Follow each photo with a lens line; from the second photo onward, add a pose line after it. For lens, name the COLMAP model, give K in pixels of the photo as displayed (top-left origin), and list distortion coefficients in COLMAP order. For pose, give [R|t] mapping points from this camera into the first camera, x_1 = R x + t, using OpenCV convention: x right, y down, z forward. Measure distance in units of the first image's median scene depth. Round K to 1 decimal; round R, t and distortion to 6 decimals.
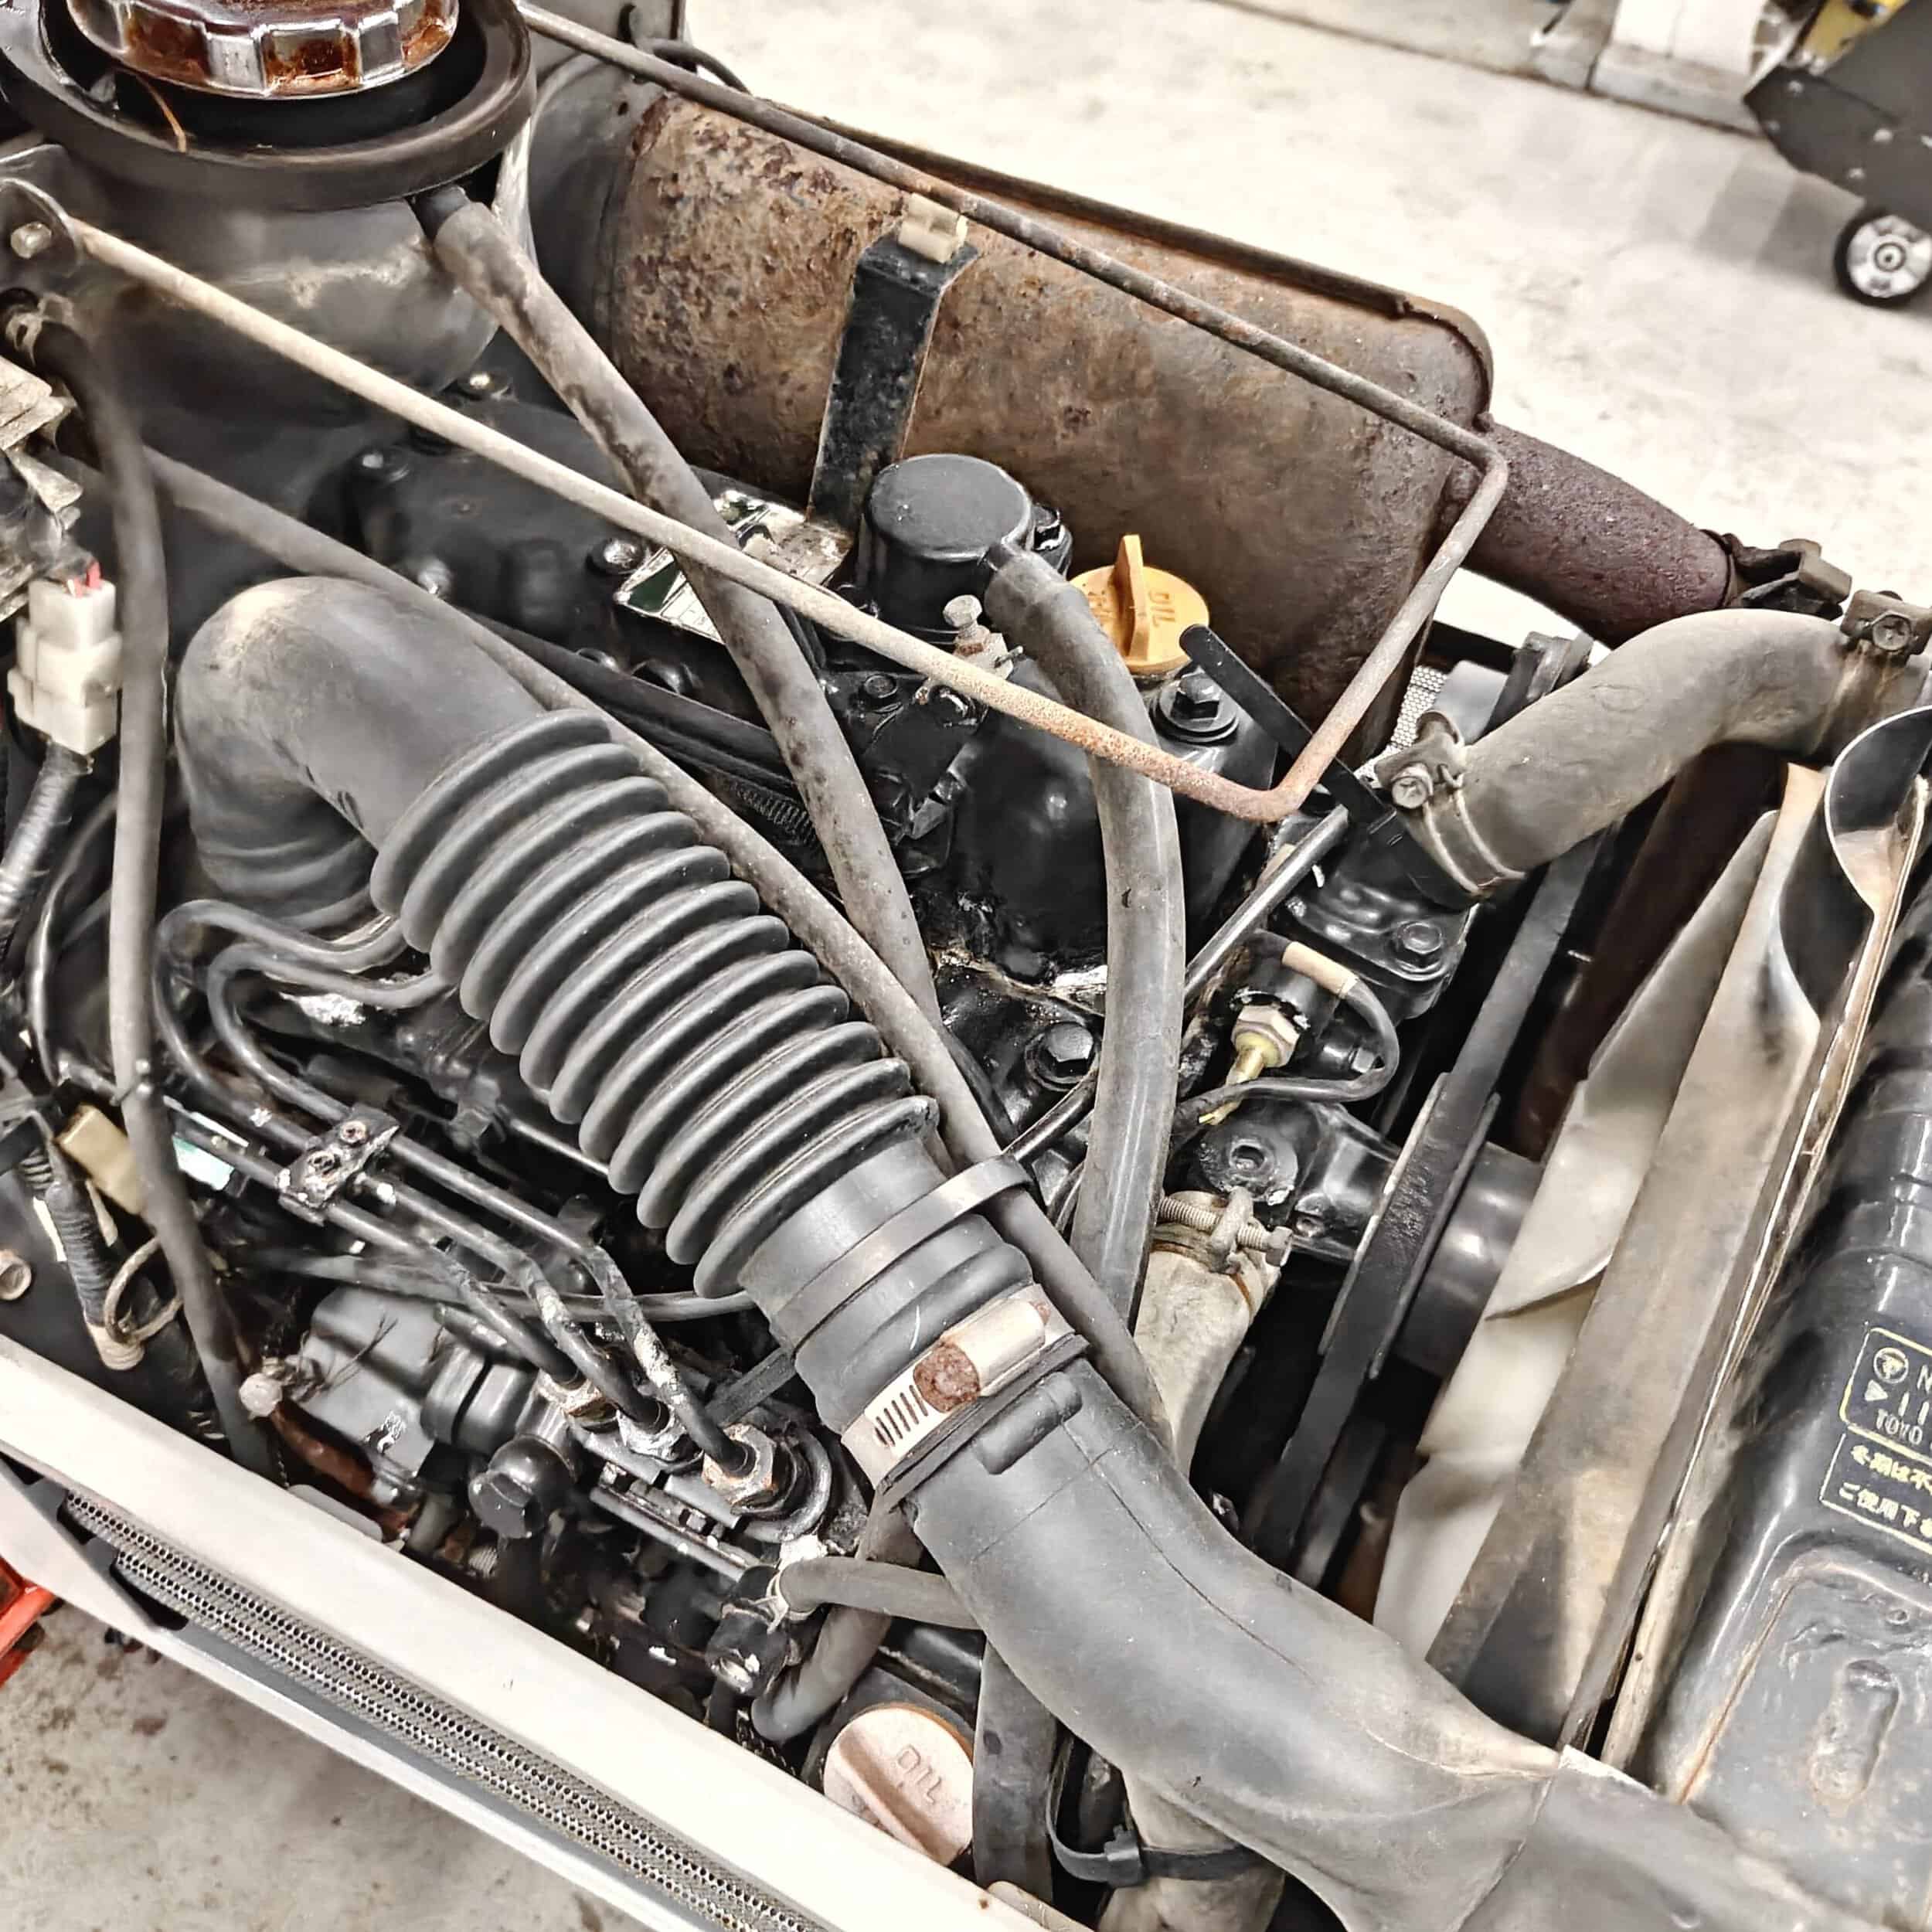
lens RADIAL K [[1888.3, 0, 956.3], [0, 1888.3, 966.3], [0, 0, 1]] dist [-0.002116, -0.011970]
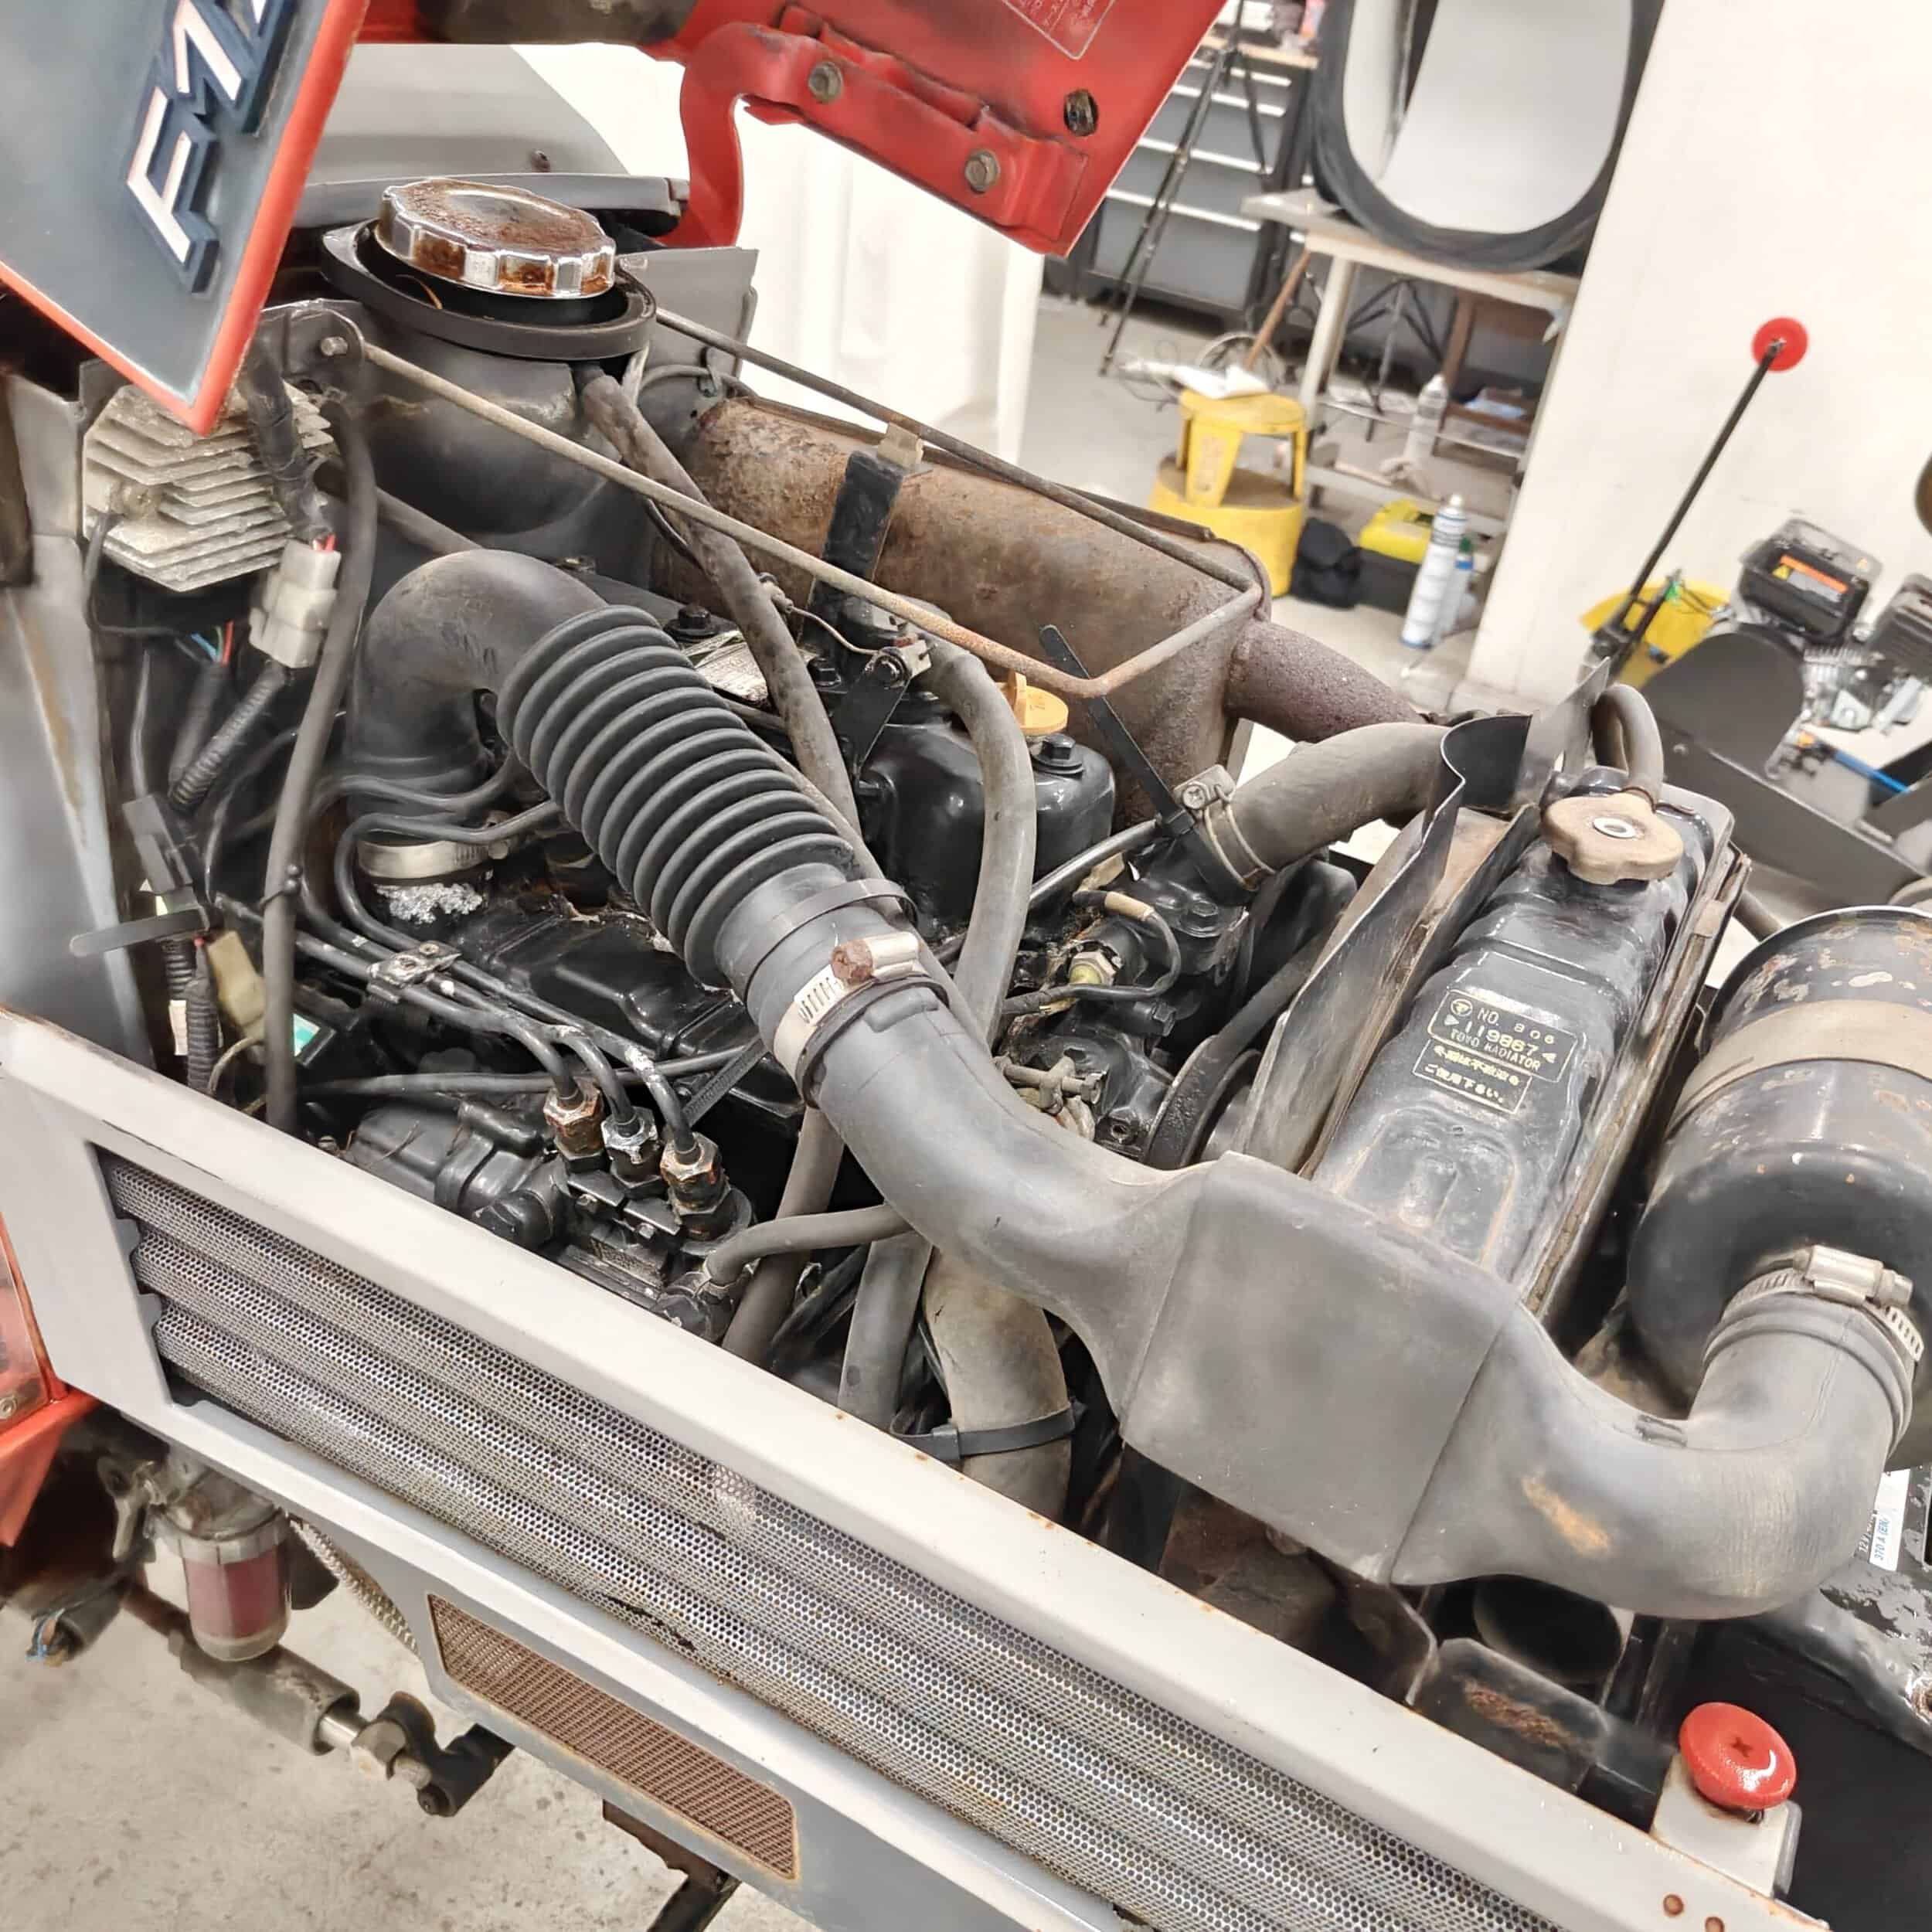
lens RADIAL K [[1837.0, 0, 977.6], [0, 1837.0, 924.6], [0, 0, 1]] dist [0.000327, -0.005350]
pose [[0.995329, 0.087520, 0.040757, 0.024523], [-0.069682, 0.943431, -0.324163, 0.492158], [-0.066822, 0.319808, 0.945123, -0.311165]]
